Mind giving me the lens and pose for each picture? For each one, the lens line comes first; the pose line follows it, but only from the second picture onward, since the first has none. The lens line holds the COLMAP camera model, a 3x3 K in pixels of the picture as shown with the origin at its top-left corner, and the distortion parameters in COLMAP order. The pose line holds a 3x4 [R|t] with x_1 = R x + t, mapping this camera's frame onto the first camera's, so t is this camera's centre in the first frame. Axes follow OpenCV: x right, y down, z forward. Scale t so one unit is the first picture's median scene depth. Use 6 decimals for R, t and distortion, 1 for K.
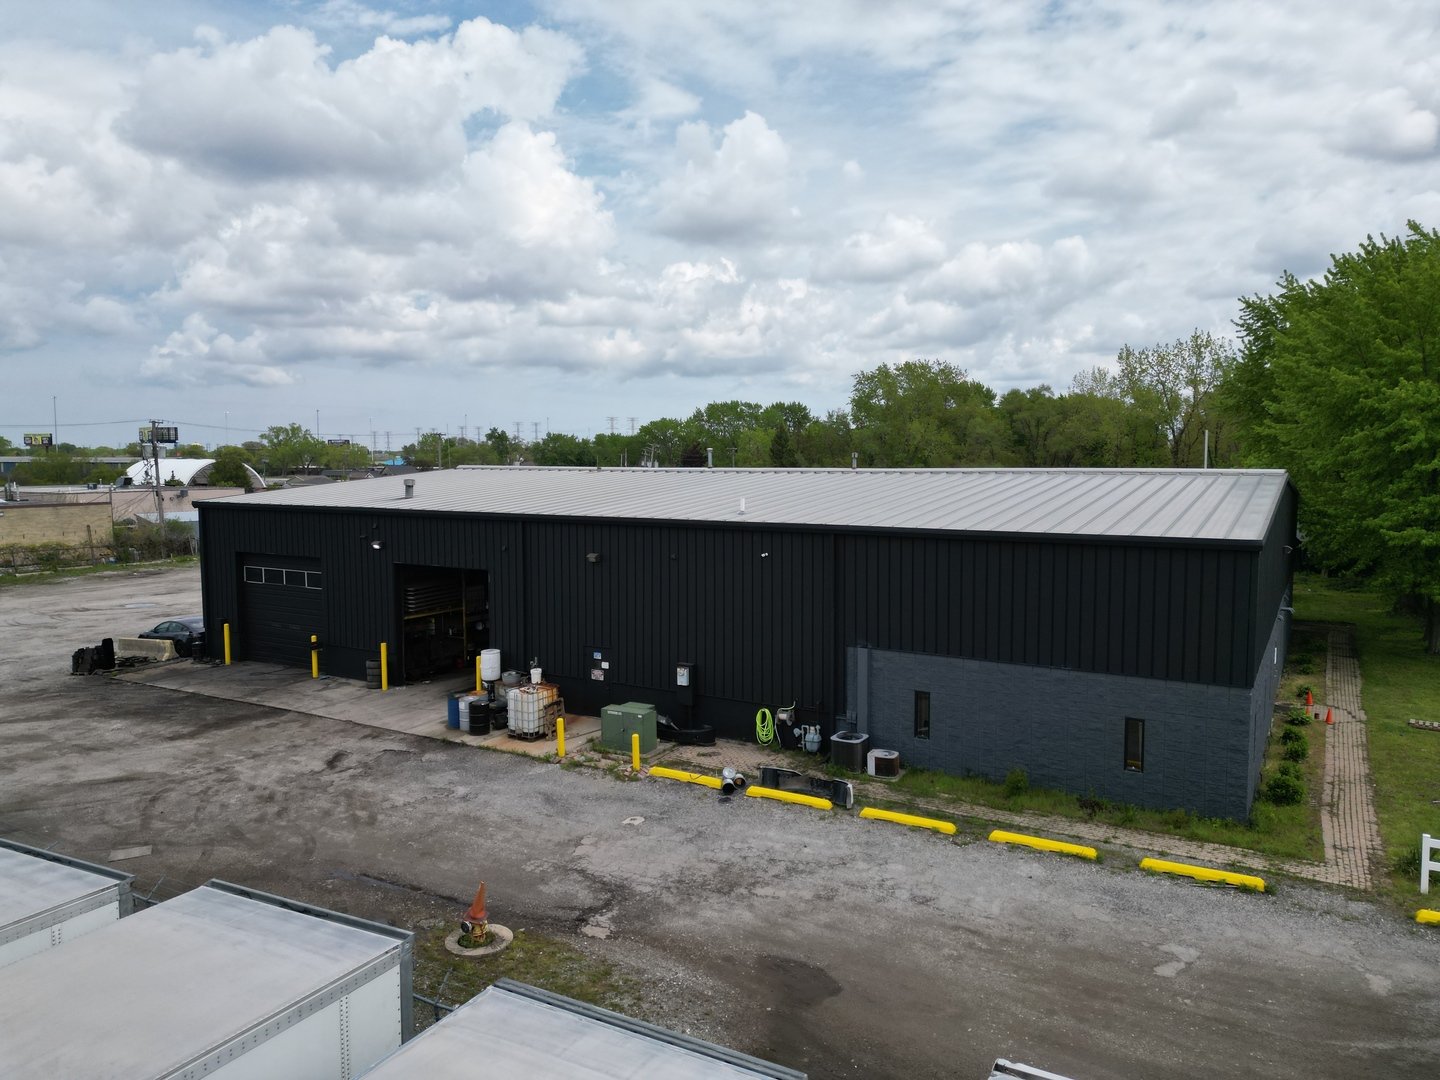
lens RADIAL K [[1006.2, 0, 726.2], [0, 1006.2, 538.8], [0, 0, 1]] dist [0.079673, -0.077096]
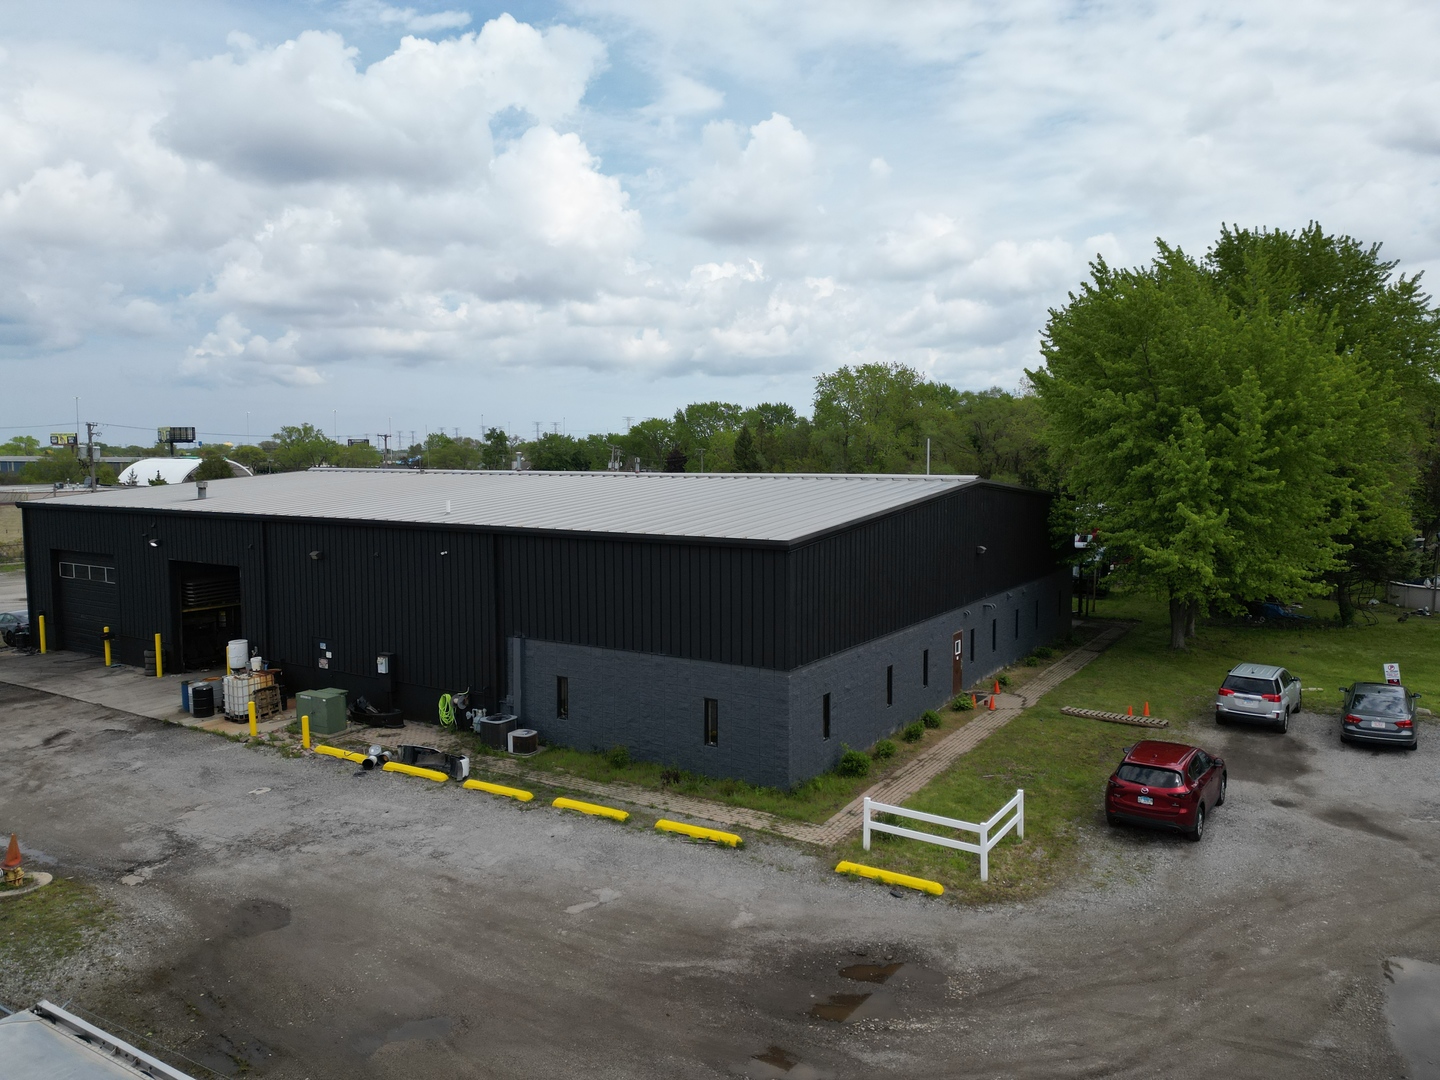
lens RADIAL K [[1006.2, 0, 726.2], [0, 1006.2, 538.8], [0, 0, 1]] dist [0.079673, -0.077096]
pose [[0.999624, 0.002489, -0.027295, 0.375911], [-0.002463, 0.999996, 0.000987, -0.001264], [0.027298, -0.000920, 0.999627, -0.091916]]
